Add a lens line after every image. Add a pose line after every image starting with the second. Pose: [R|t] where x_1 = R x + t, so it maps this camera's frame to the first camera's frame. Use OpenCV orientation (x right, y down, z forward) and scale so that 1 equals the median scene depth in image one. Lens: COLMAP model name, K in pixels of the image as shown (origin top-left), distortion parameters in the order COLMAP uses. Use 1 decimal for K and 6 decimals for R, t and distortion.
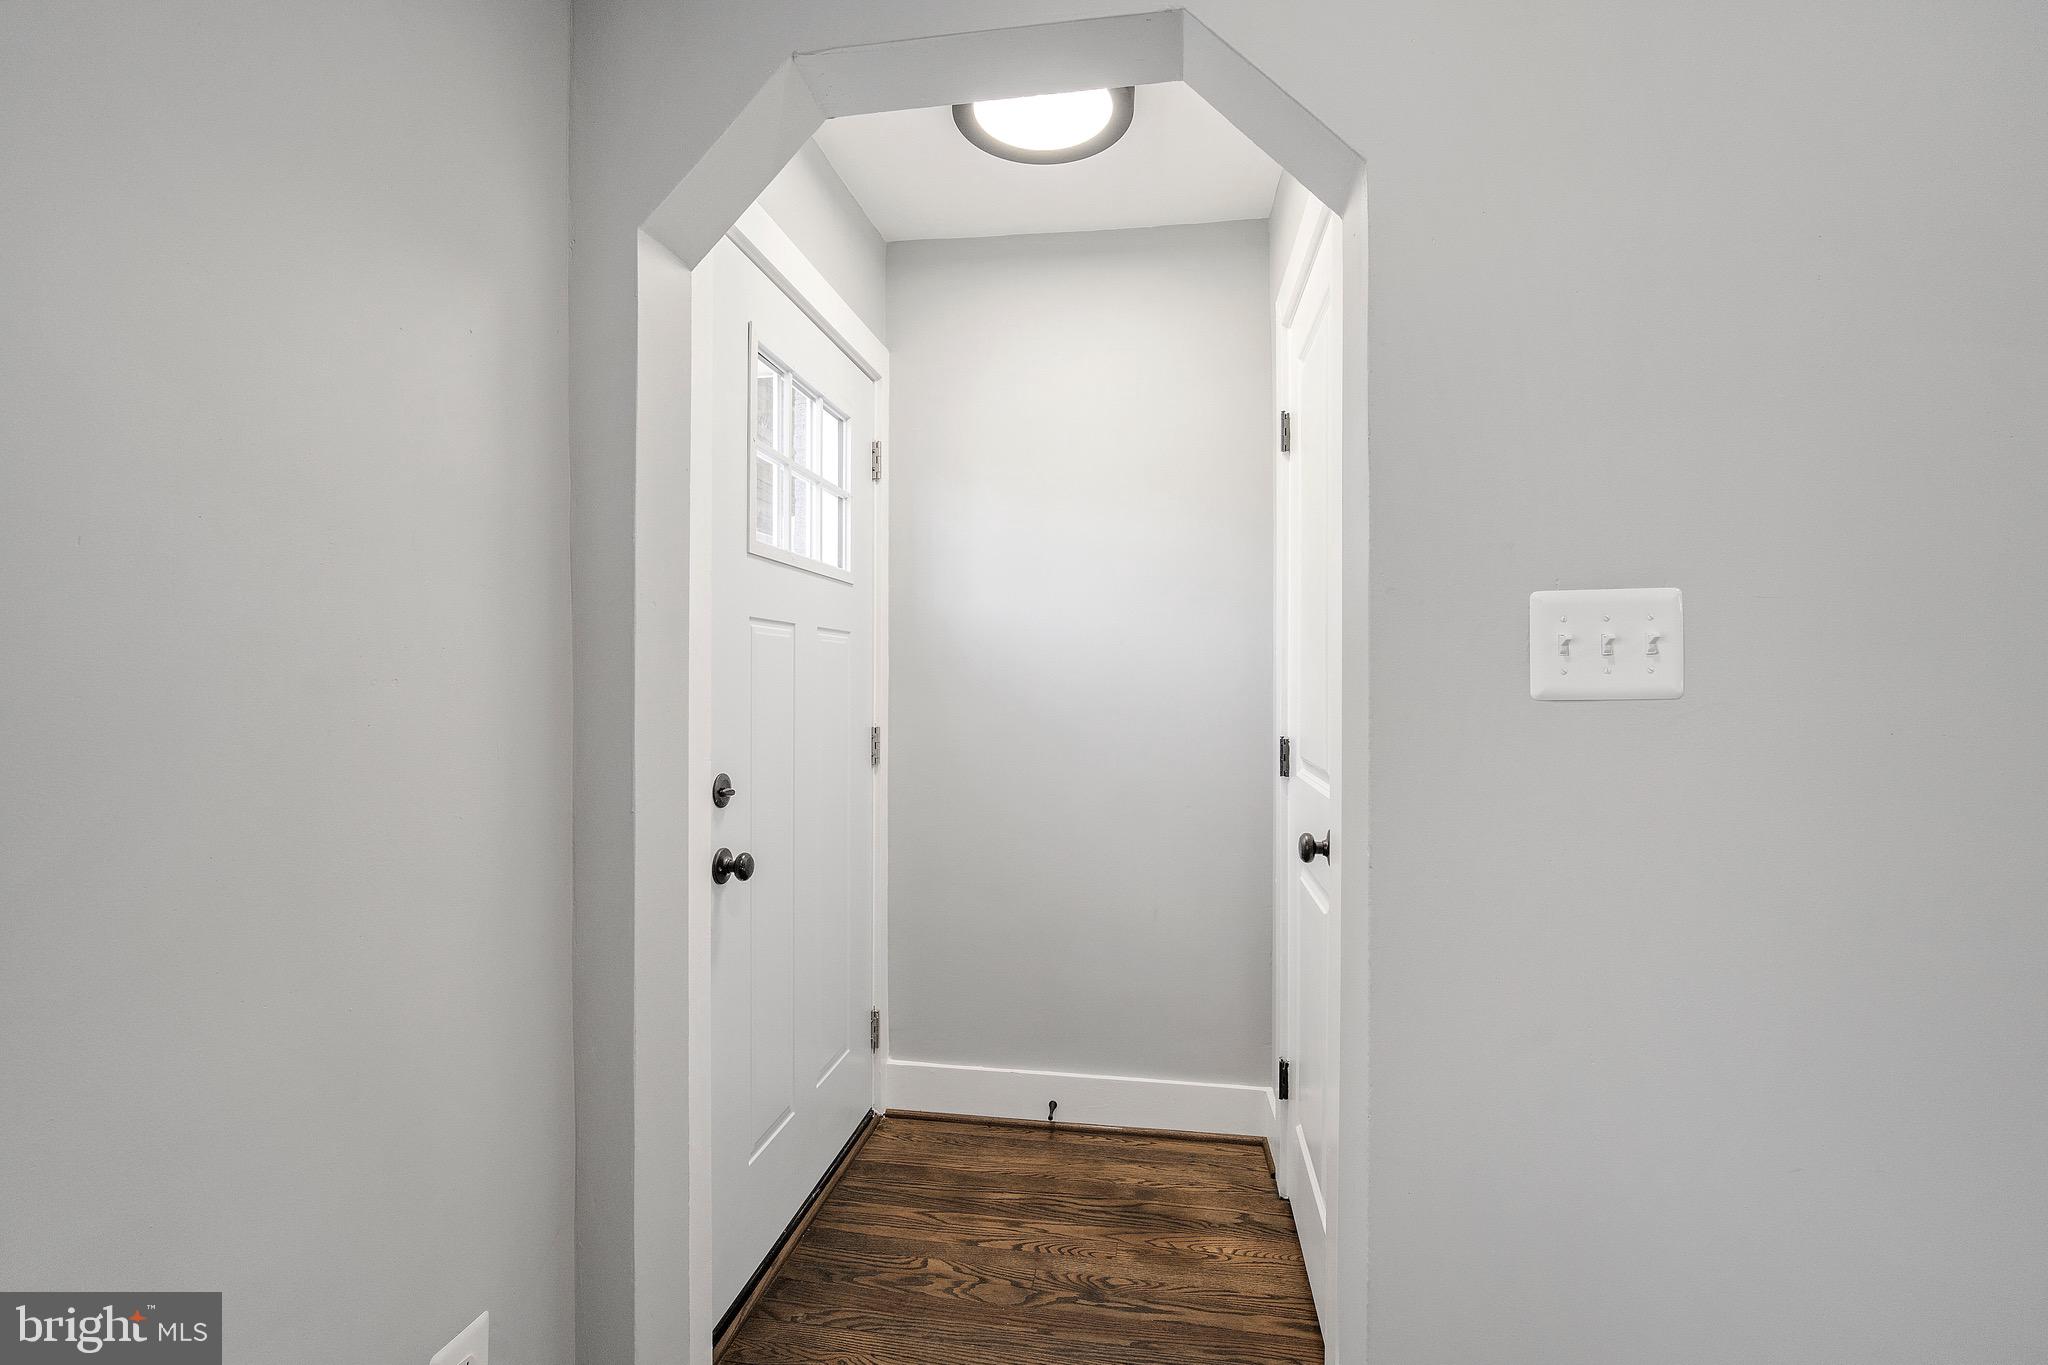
lens RADIAL K [[901.4, 0, 1031.6], [0, 901.4, 684.5], [0, 0, 1]] dist [-0.014979, 0.007608]
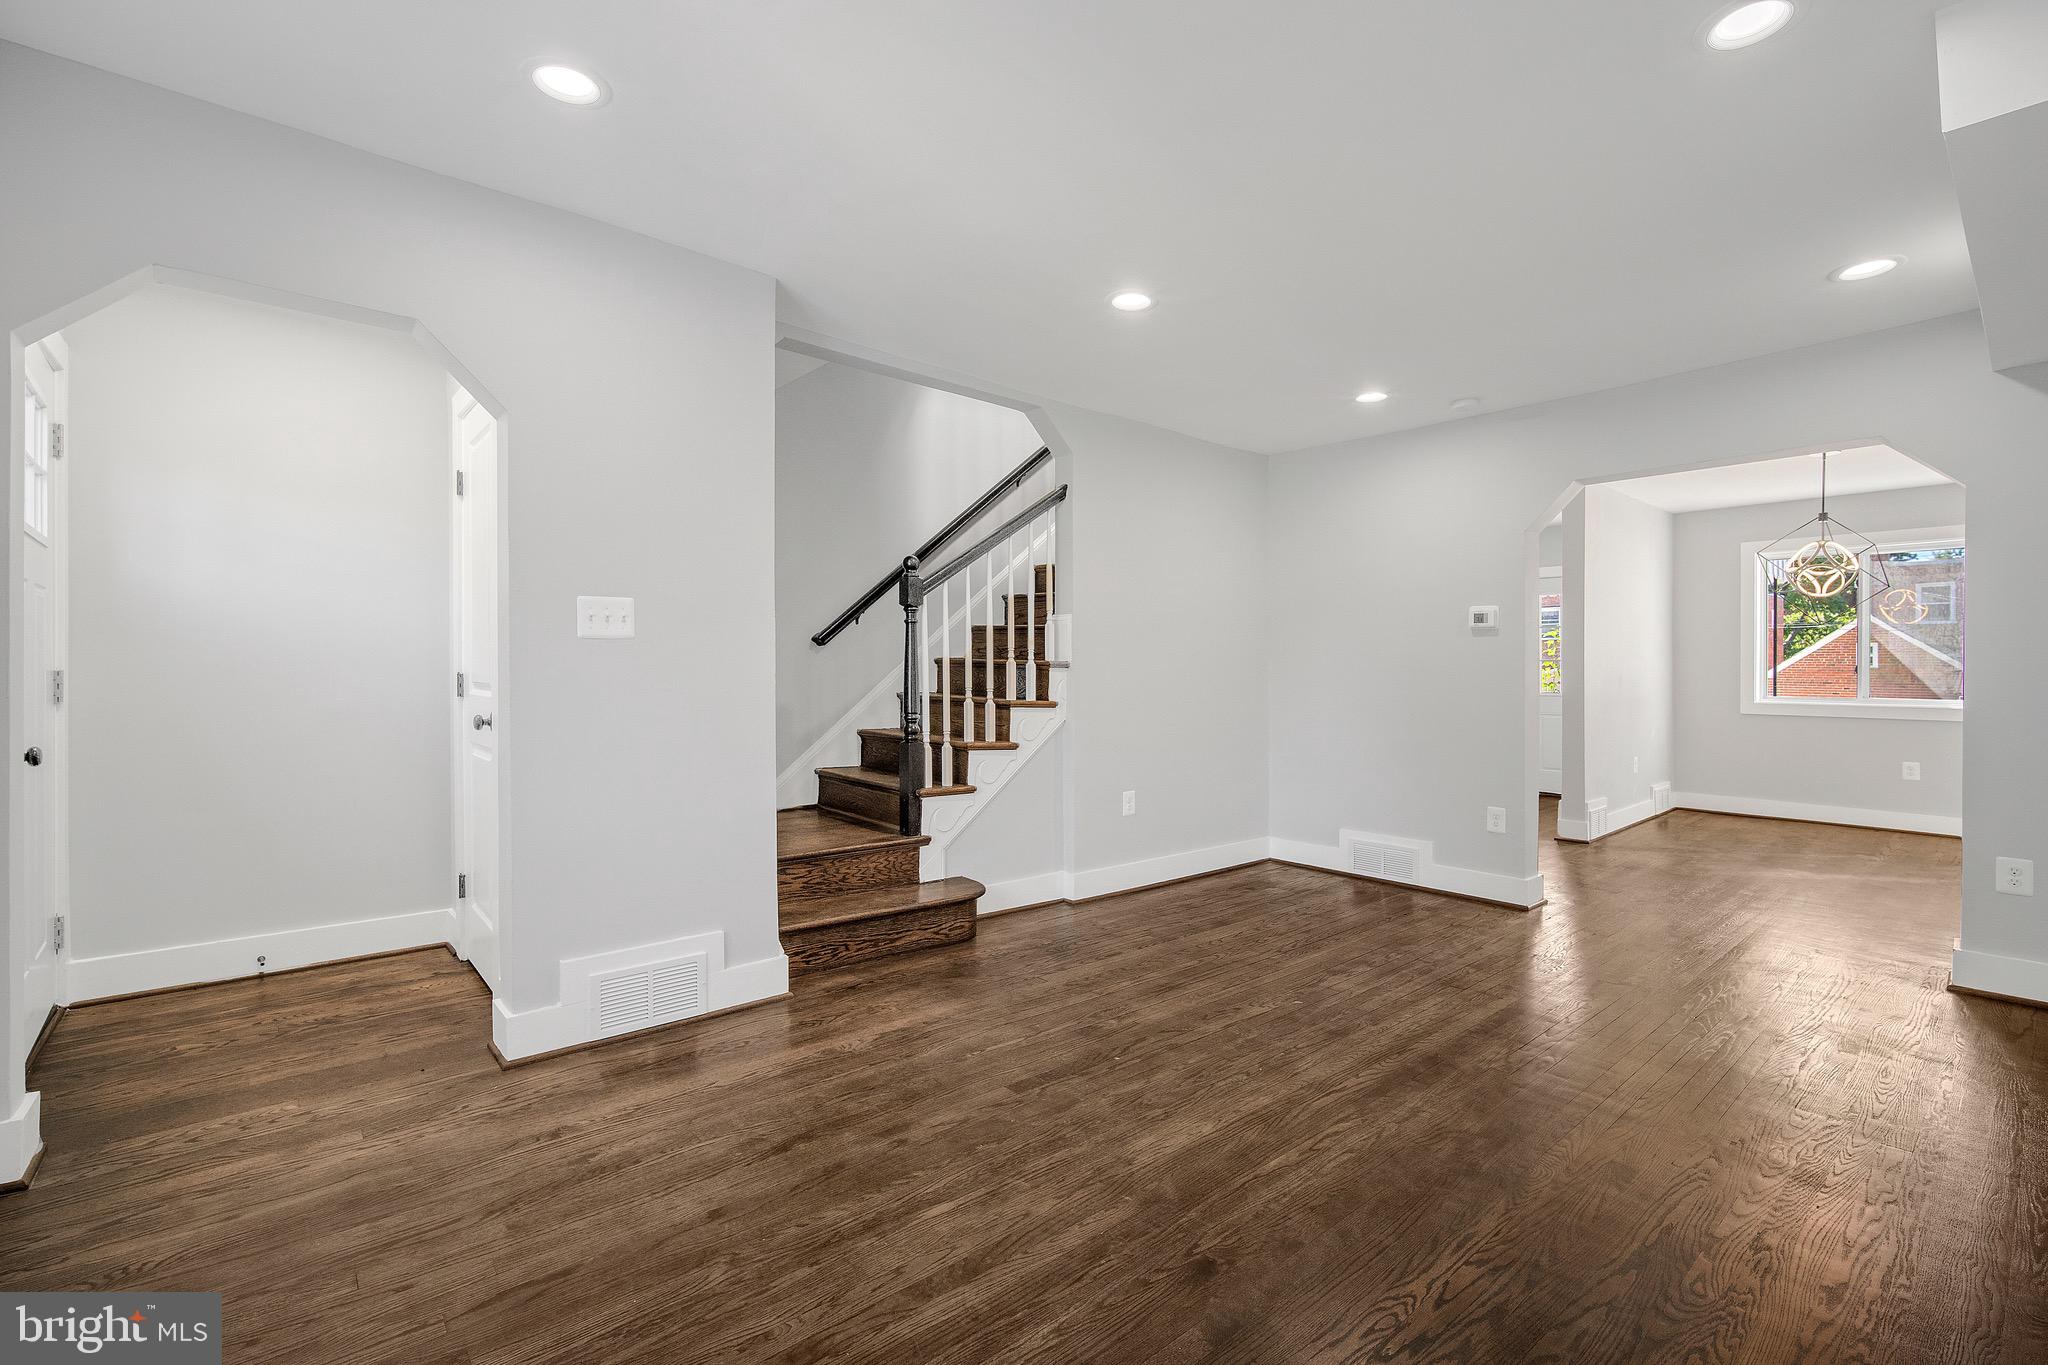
lens RADIAL K [[901.4, 0, 1031.6], [0, 901.4, 684.5], [0, 0, 1]] dist [-0.014979, 0.007608]
pose [[0.650926, -0.013343, 0.759024, -0.280387], [-0.002241, 0.999807, 0.019498, 0.049439], [-0.759138, -0.014393, 0.650770, -0.846263]]
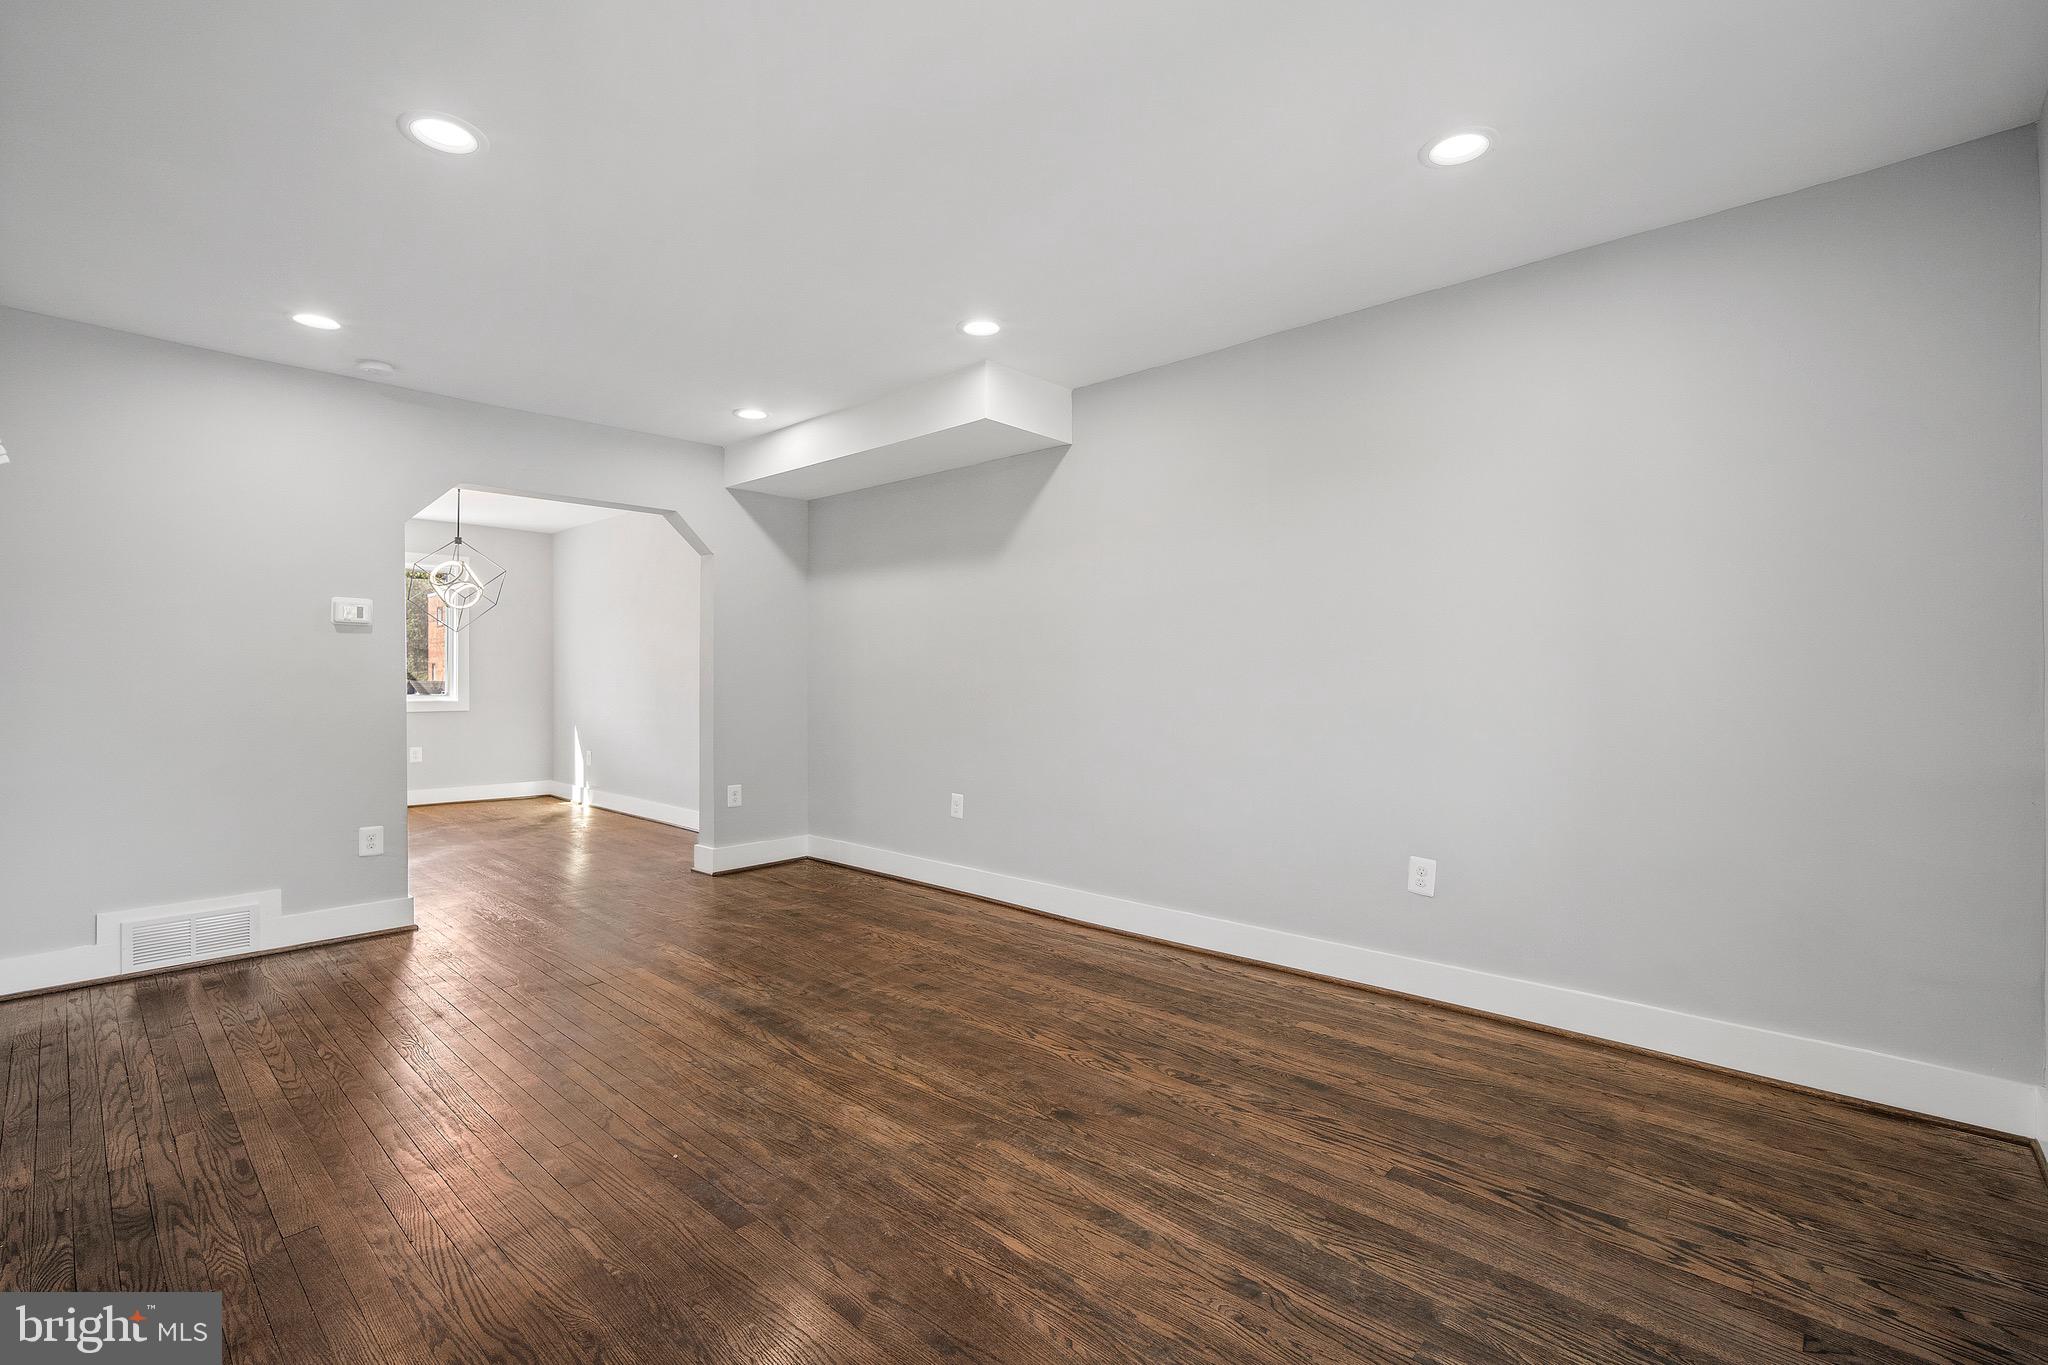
lens RADIAL K [[901.4, 0, 1031.6], [0, 901.4, 684.5], [0, 0, 1]] dist [-0.014979, 0.007608]
pose [[-0.832169, -0.010950, 0.554415, -0.137627], [-0.004181, 0.999901, 0.013472, 0.049023], [-0.554507, 0.008893, -0.832131, 0.552992]]
